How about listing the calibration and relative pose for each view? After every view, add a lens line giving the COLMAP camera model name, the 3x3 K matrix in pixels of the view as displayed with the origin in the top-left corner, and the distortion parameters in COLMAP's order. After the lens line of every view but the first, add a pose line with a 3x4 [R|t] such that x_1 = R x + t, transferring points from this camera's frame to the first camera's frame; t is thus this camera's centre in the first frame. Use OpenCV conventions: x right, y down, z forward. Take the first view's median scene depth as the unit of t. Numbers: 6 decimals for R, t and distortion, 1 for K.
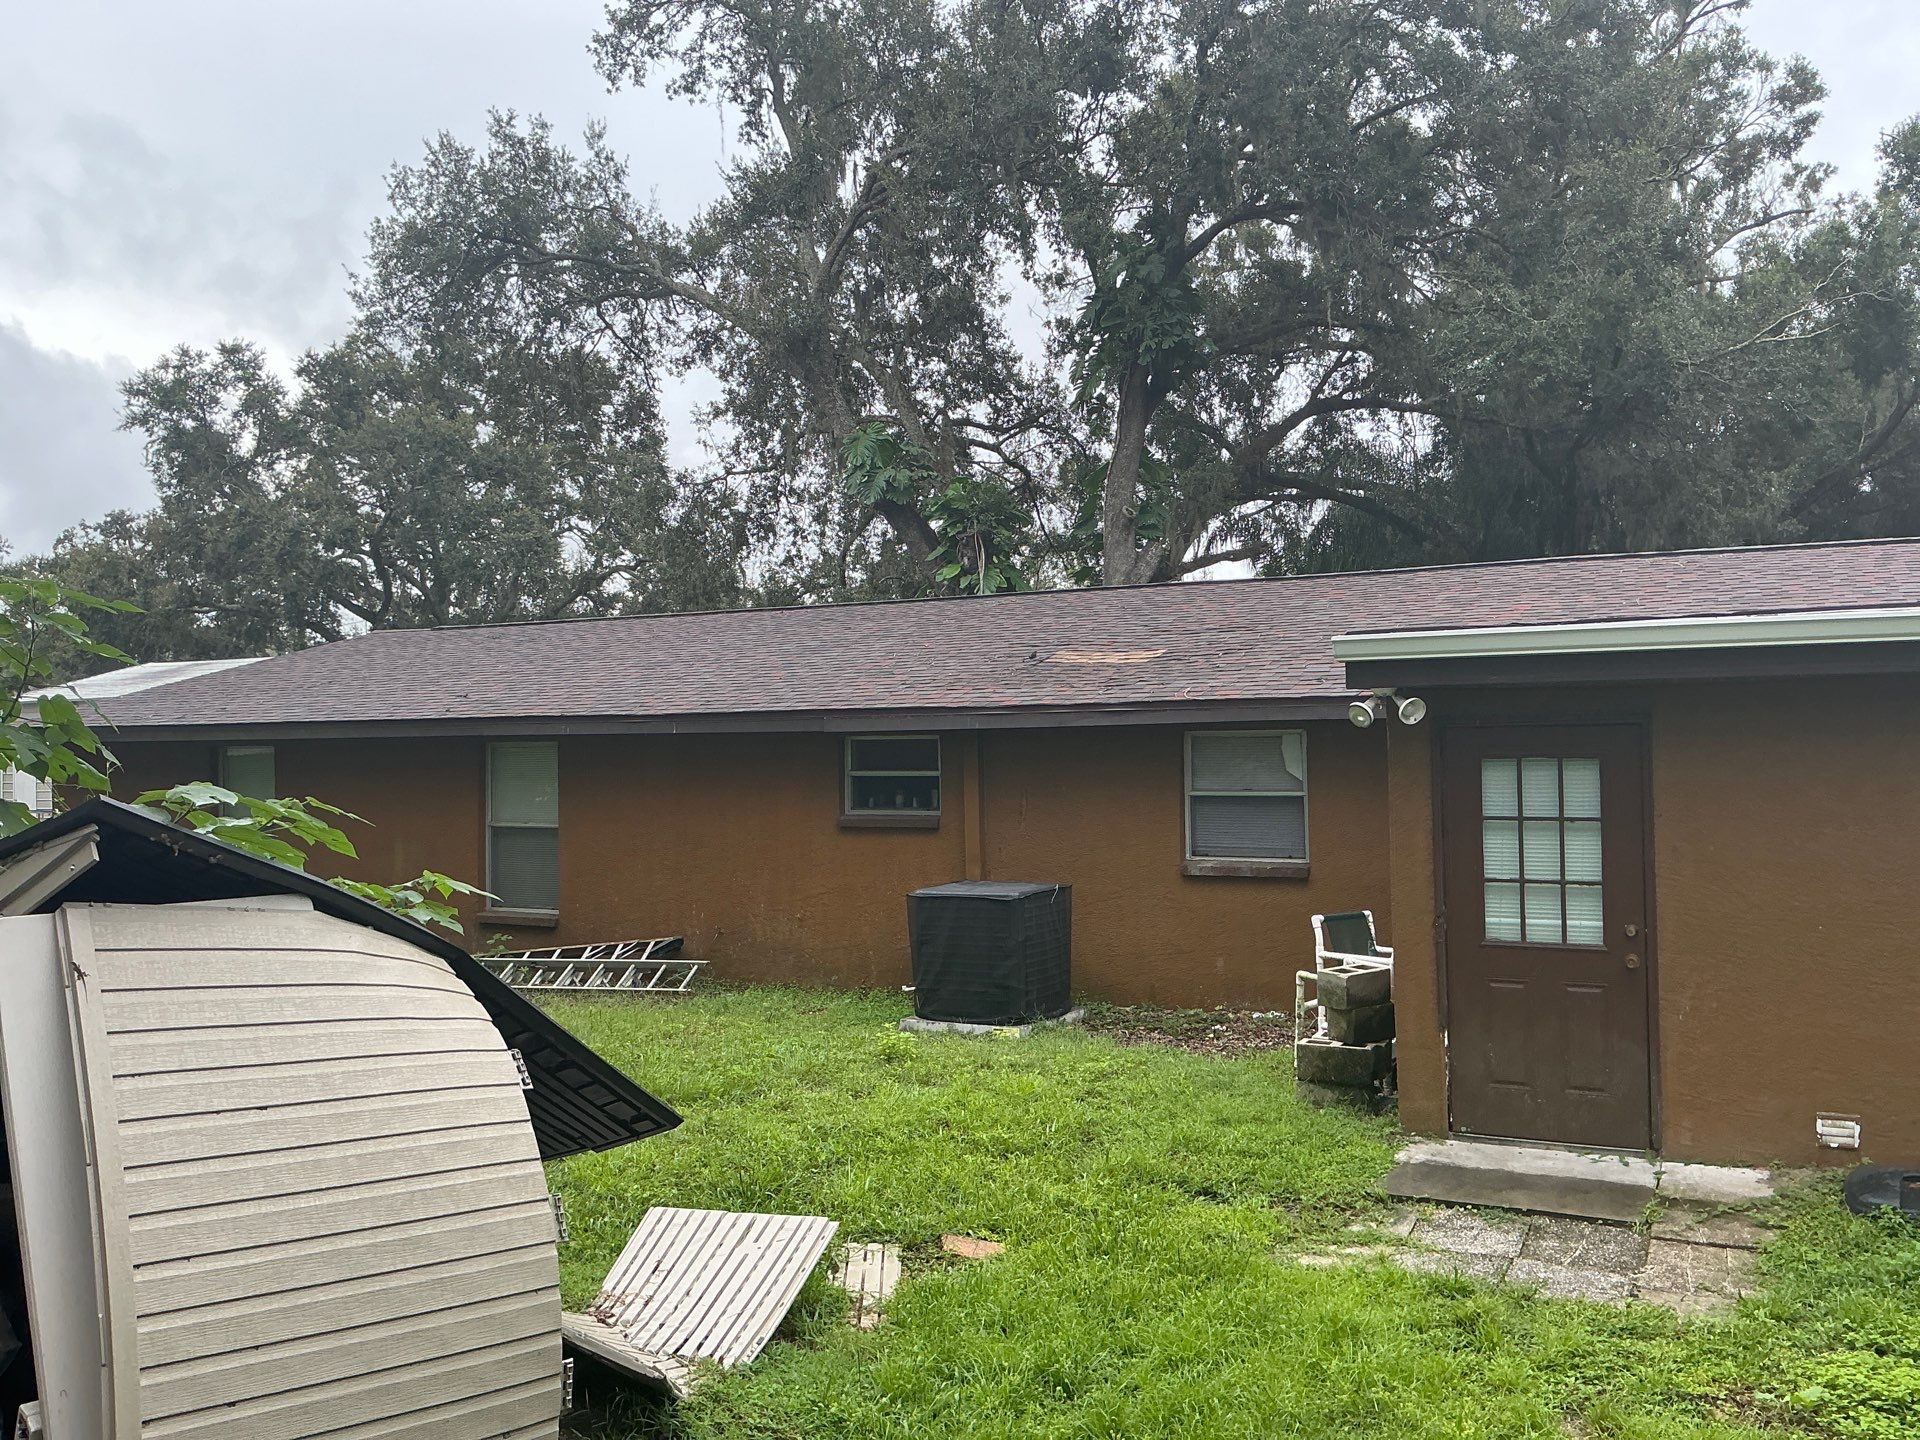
lens RADIAL K [[1590.4, 0, 960.0], [0, 1590.4, 720.0], [0, 0, 1]] dist [0.140872, -0.290669]
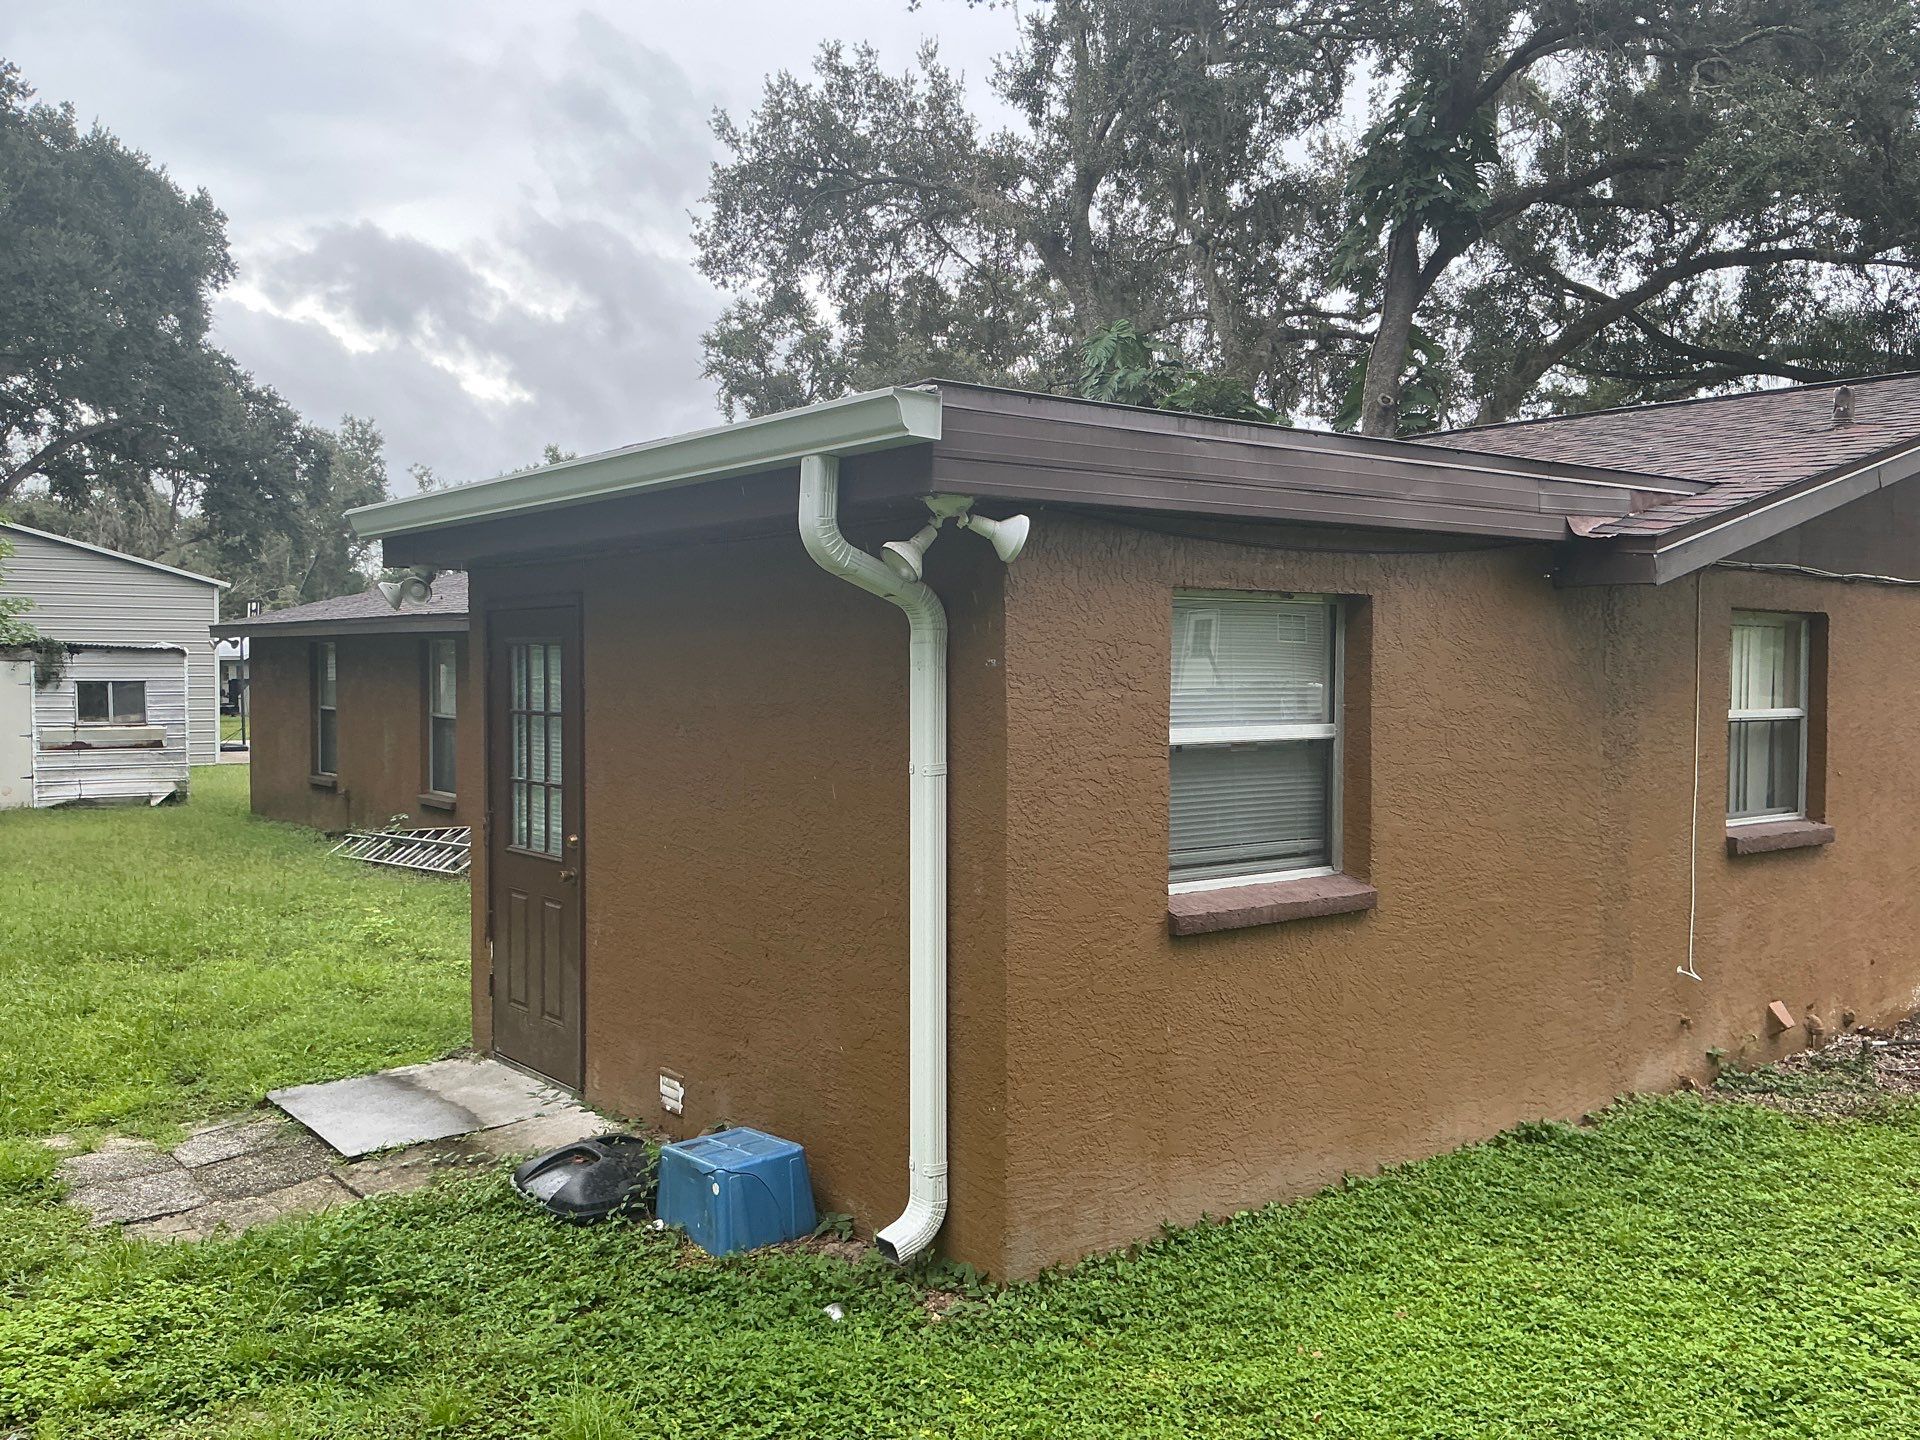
lens RADIAL K [[1590.4, 0, 960.0], [0, 1590.4, 720.0], [0, 0, 1]] dist [0.140872, -0.290669]
pose [[0.911100, 0.031253, -0.410998, 0.232079], [-0.011627, 0.998673, 0.050167, 0.004411], [0.412021, -0.040929, 0.910255, 0.071145]]
